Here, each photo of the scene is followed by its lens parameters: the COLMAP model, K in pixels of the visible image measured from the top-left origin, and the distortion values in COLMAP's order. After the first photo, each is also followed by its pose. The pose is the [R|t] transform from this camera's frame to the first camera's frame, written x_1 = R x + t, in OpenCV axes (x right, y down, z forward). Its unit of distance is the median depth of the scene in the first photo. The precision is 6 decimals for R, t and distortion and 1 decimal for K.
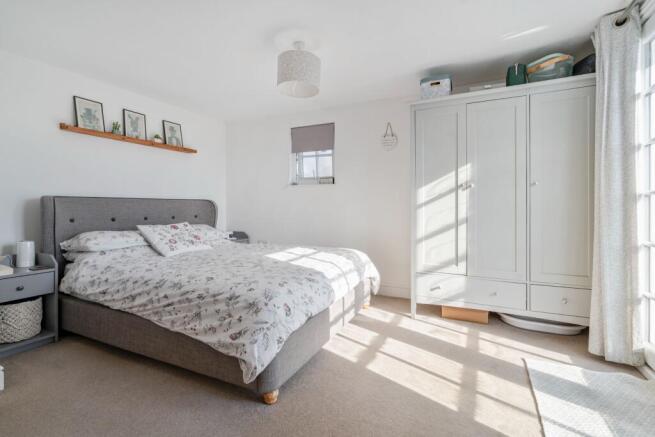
lens RADIAL K [[299.3, 0, 334.8], [0, 299.3, 208.0], [0, 0, 1]] dist [-0.002563, 0.000404]
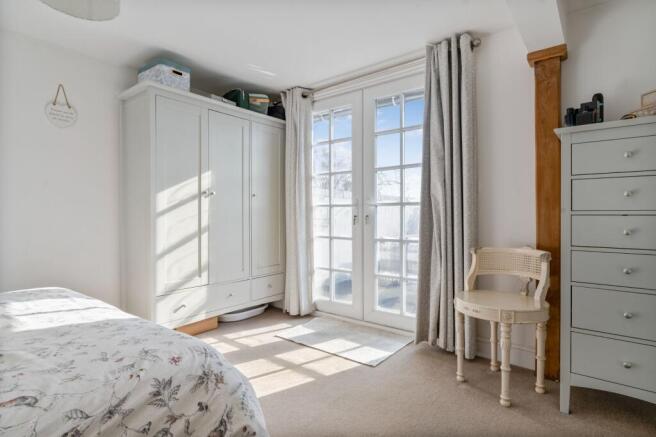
lens RADIAL K [[340.5, 0, 328.7], [0, 340.5, 215.1], [0, 0, 1]] dist [0.001358, 0.000728]
pose [[0.206523, -0.003108, 0.978437, -0.564927], [0.008206, 0.999965, 0.001445, -0.000372], [-0.978407, 0.007731, 0.206541, 0.384531]]
